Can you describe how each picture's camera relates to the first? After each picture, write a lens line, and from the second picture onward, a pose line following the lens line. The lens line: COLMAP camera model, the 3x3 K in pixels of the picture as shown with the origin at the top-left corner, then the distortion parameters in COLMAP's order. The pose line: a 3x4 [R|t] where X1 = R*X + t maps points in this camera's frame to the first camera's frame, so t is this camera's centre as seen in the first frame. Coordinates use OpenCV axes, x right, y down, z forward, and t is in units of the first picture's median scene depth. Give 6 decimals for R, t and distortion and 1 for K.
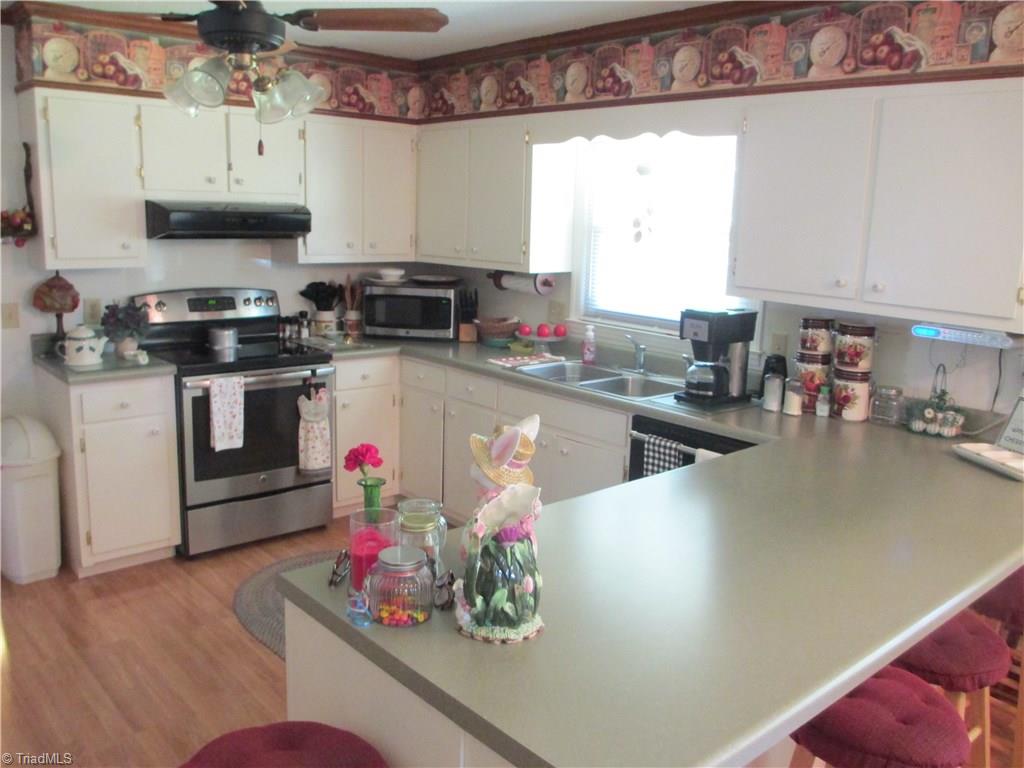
lens RADIAL K [[862.6, 0, 510.9], [0, 862.6, 379.8], [0, 0, 1]] dist [-0.093792, 0.042927]
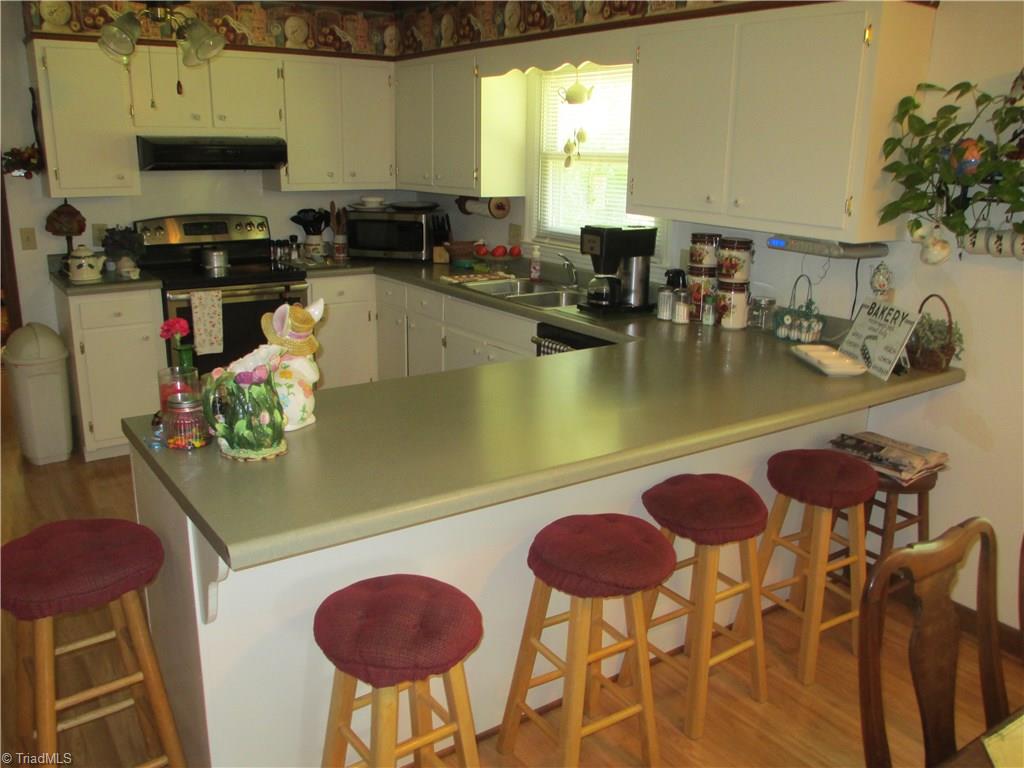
lens RADIAL K [[862.6, 0, 511.7], [0, 862.6, 383.2], [0, 0, 1]] dist [-0.093792, 0.042927]
pose [[0.993857, 0.016028, -0.109505, 0.207728], [-0.007748, 0.997106, 0.075626, 0.031579], [0.110400, -0.074313, 0.991105, -0.100465]]
